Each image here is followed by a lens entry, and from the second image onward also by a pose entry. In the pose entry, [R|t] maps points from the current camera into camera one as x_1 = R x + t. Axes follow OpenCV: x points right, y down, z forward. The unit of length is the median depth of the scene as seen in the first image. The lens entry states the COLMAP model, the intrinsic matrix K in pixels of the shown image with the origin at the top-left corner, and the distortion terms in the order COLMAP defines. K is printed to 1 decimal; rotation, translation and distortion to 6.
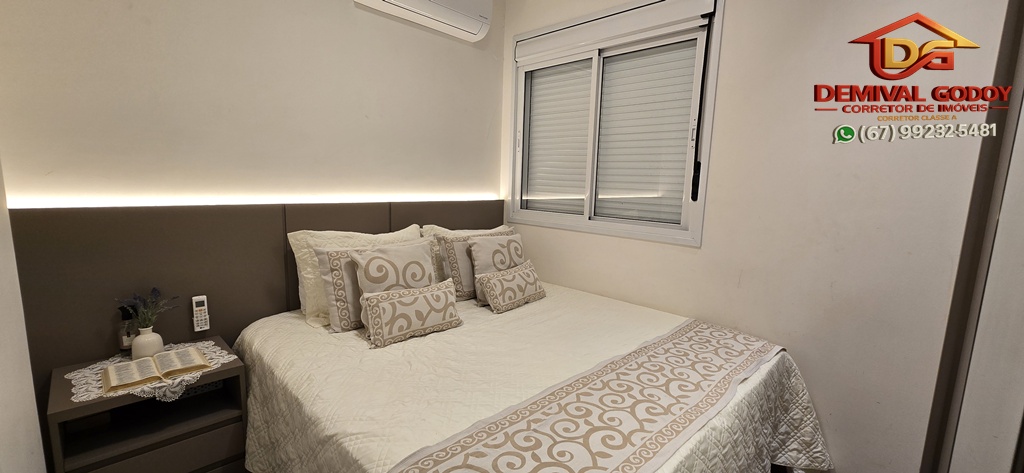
lens RADIAL K [[419.6, 0, 509.3], [0, 419.6, 243.3], [0, 0, 1]] dist [-0.000942, -0.000657]
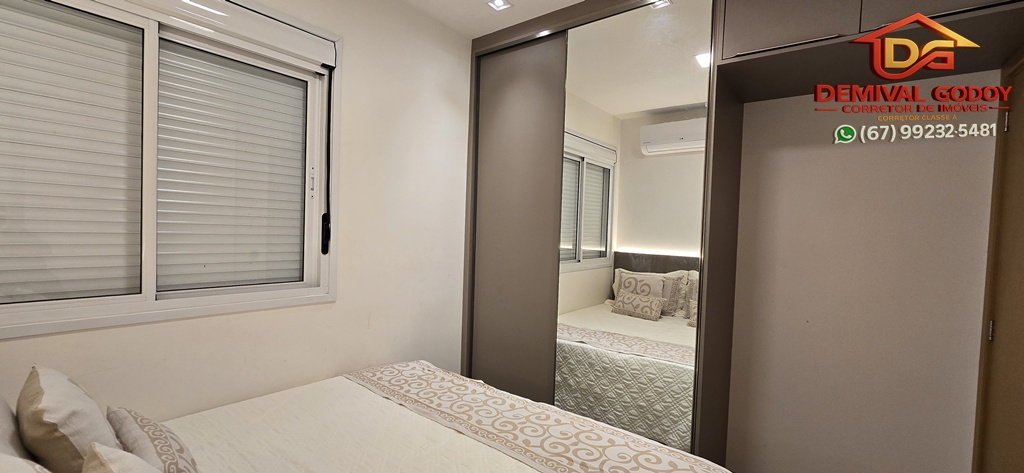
lens RADIAL K [[419.6, 0, 509.3], [0, 419.6, 243.3], [0, 0, 1]] dist [-0.000942, -0.000657]
pose [[-0.108267, -0.070155, 0.991643, -0.469374], [0.108861, 0.990671, 0.081972, -0.137054], [-0.988143, 0.116826, -0.099620, 0.590798]]
